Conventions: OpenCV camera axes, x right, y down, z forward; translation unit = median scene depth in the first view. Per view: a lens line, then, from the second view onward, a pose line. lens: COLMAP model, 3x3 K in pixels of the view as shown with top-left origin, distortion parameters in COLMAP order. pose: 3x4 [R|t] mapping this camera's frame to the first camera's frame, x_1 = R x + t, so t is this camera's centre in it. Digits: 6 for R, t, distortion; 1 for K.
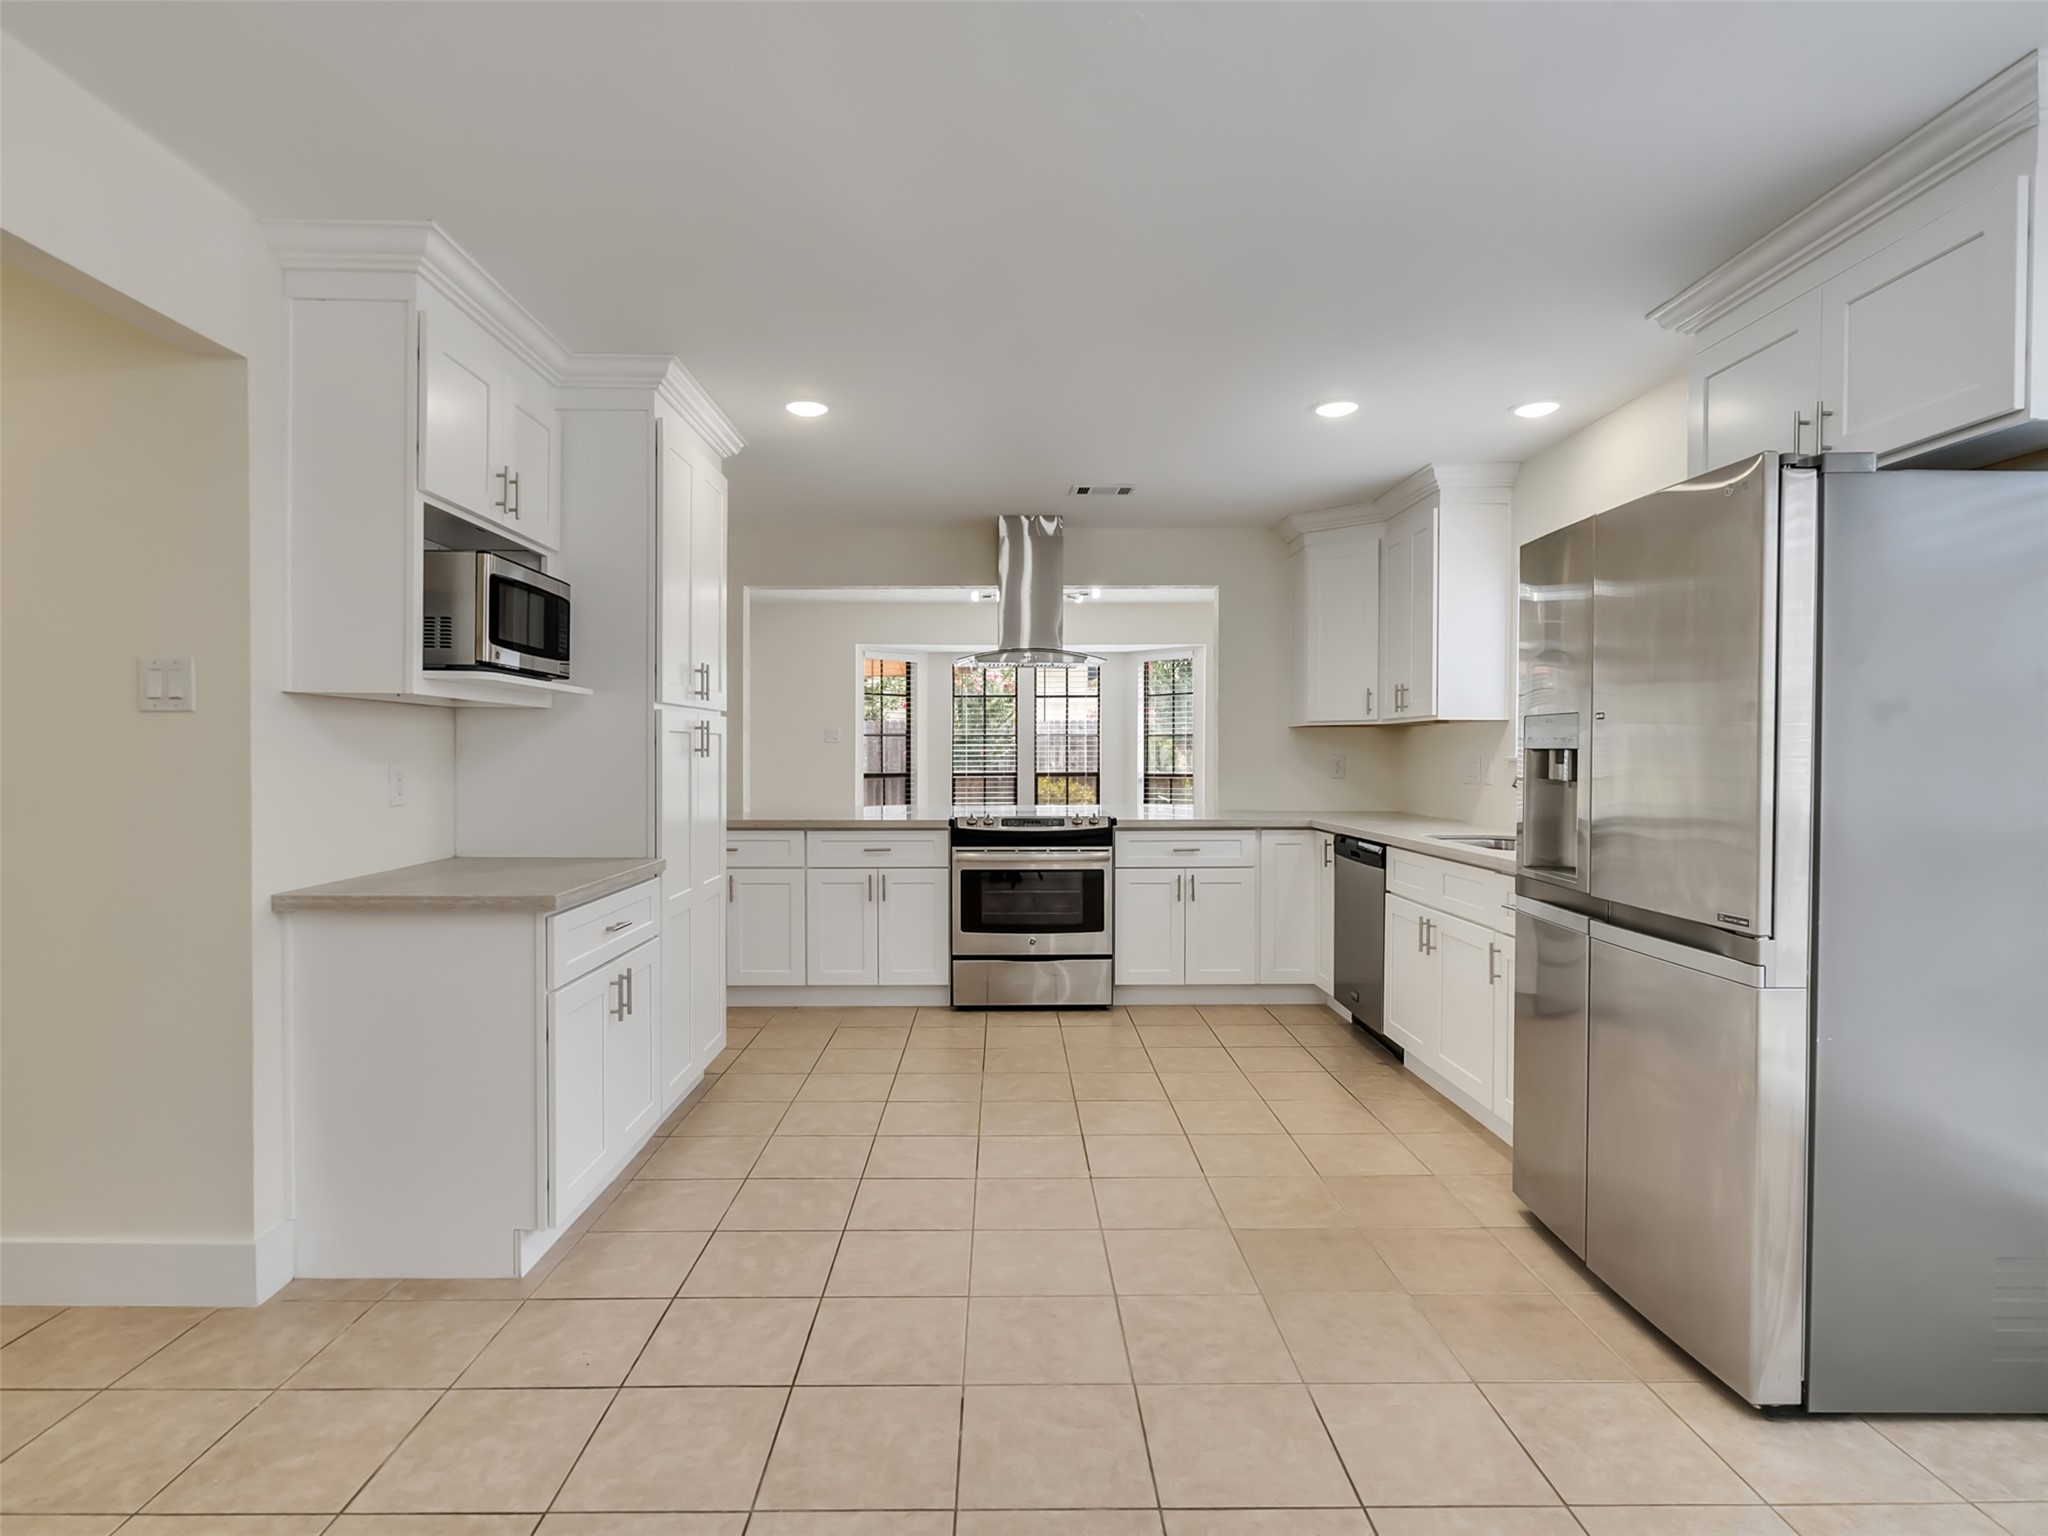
lens RADIAL K [[1047.9, 0, 1024.8], [0, 1047.9, 764.8], [0, 0, 1]] dist [-0.002377, 0.001043]
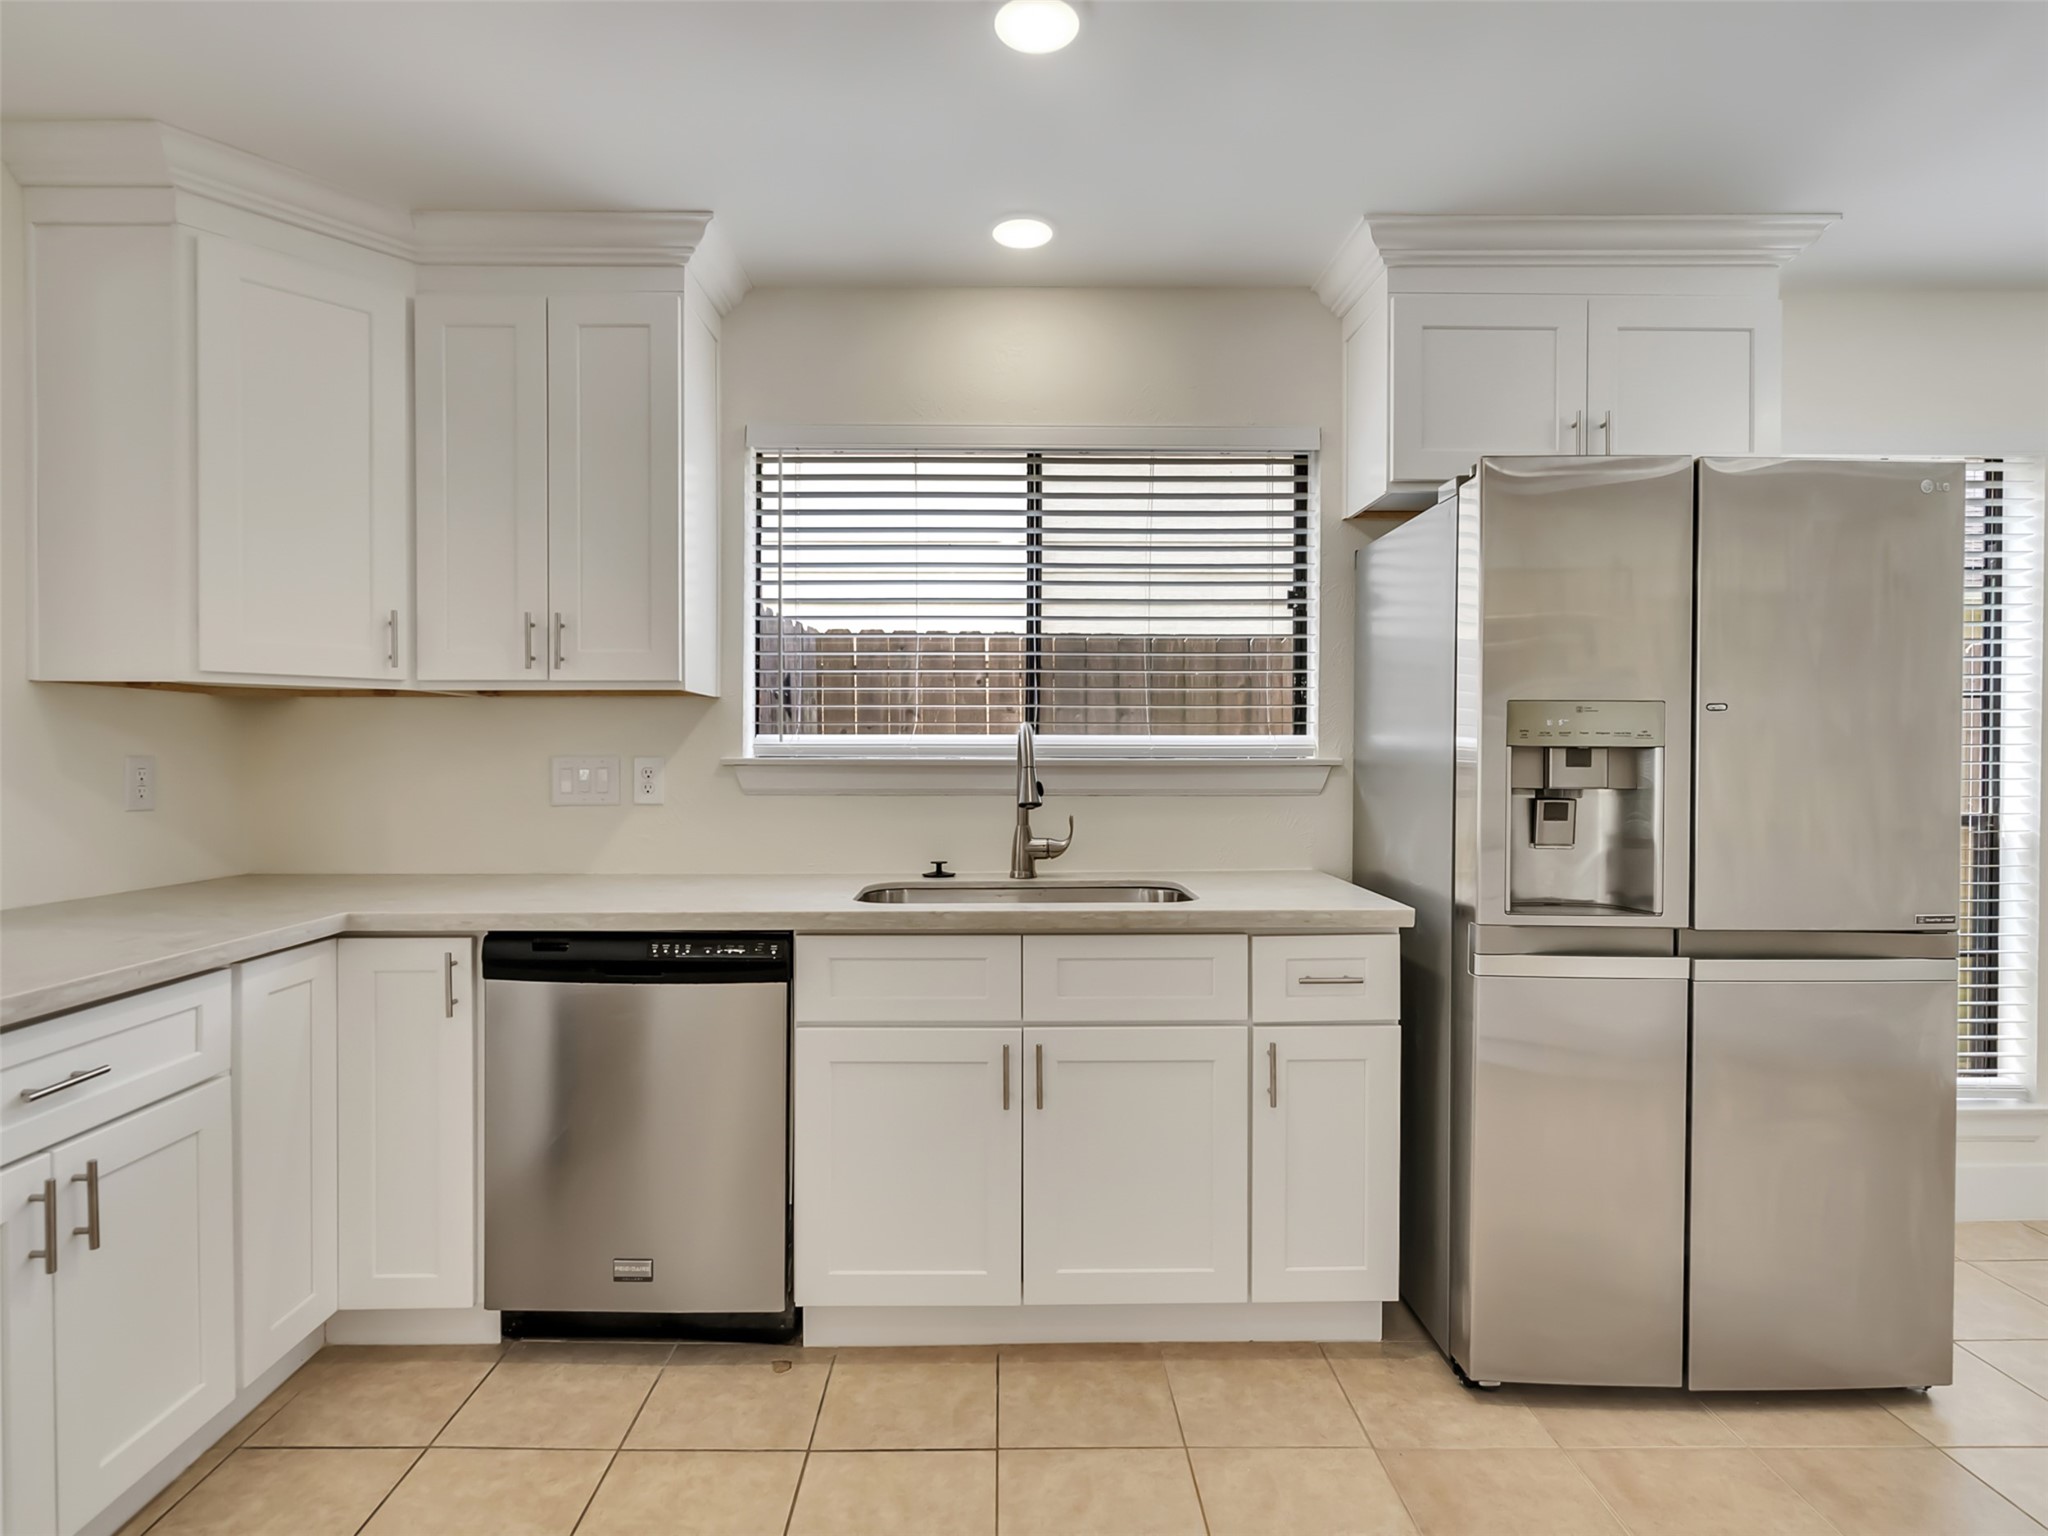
lens RADIAL K [[1047.9, 0, 1016.2], [0, 1047.9, 762.5], [0, 0, 1]] dist [-0.002377, 0.001043]
pose [[0.014918, -0.014137, 0.999789, -0.286173], [0.010286, 0.999849, 0.013985, -0.021287], [-0.999836, 0.010075, 0.015061, 1.567503]]
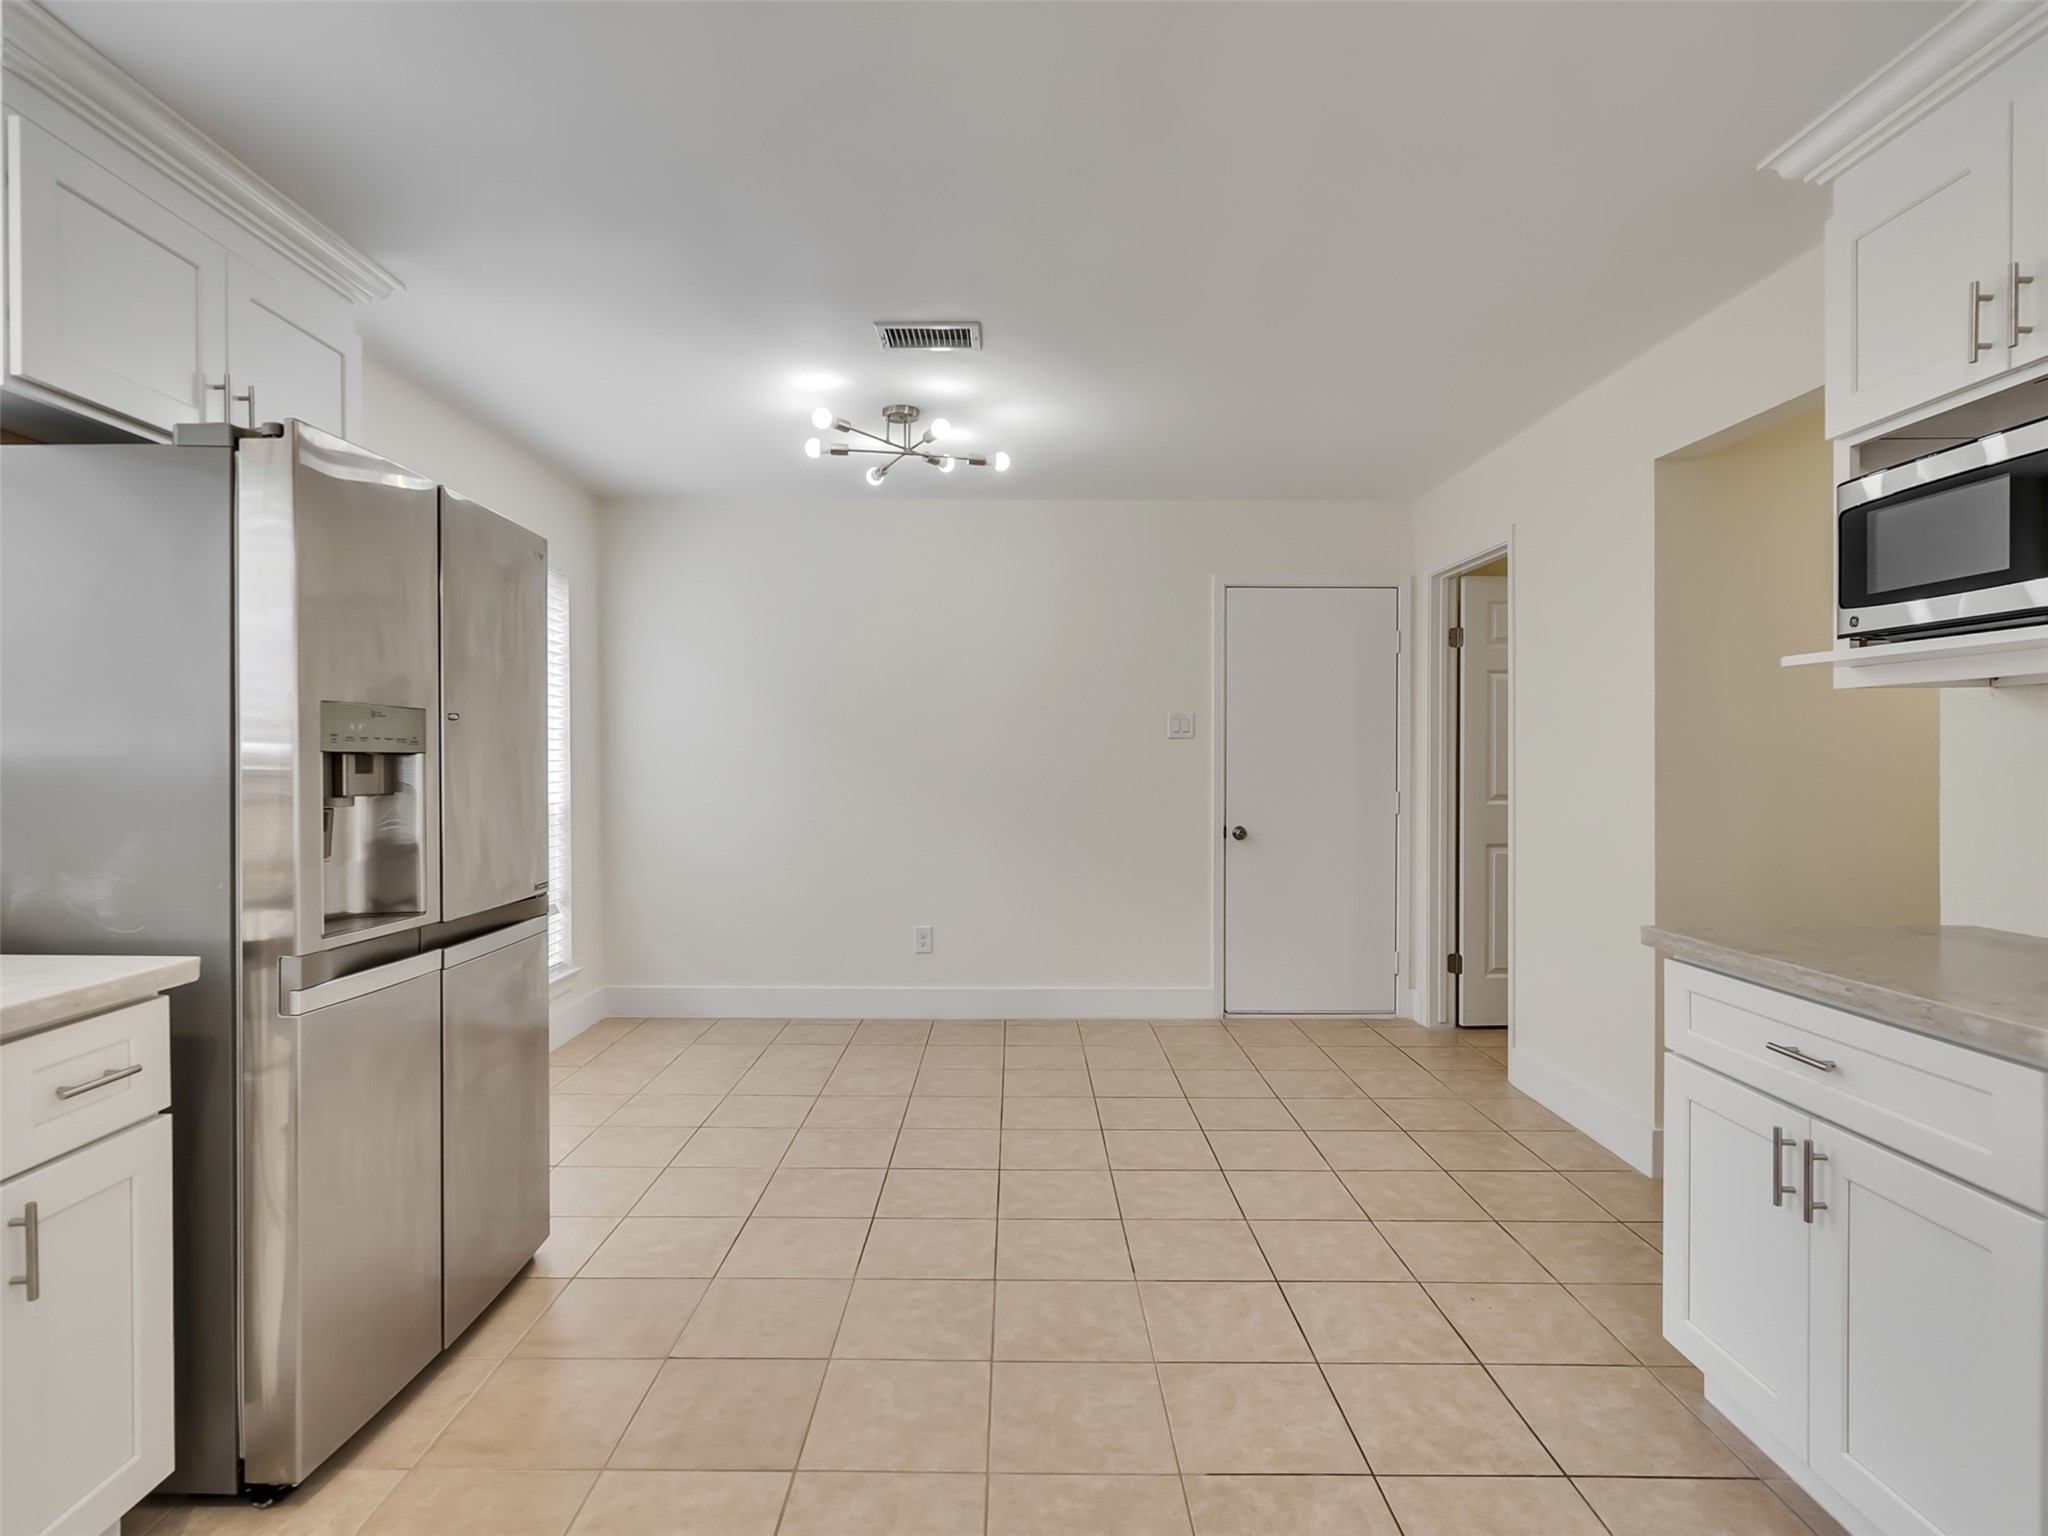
lens RADIAL K [[1047.9, 0, 1007.2], [0, 1047.9, 769.9], [0, 0, 1]] dist [-0.002377, 0.001043]
pose [[-0.999556, -0.002064, 0.029725, 0.048369], [-0.001352, 0.999712, 0.023949, -0.024125], [-0.029766, 0.023898, -0.999271, 1.929453]]
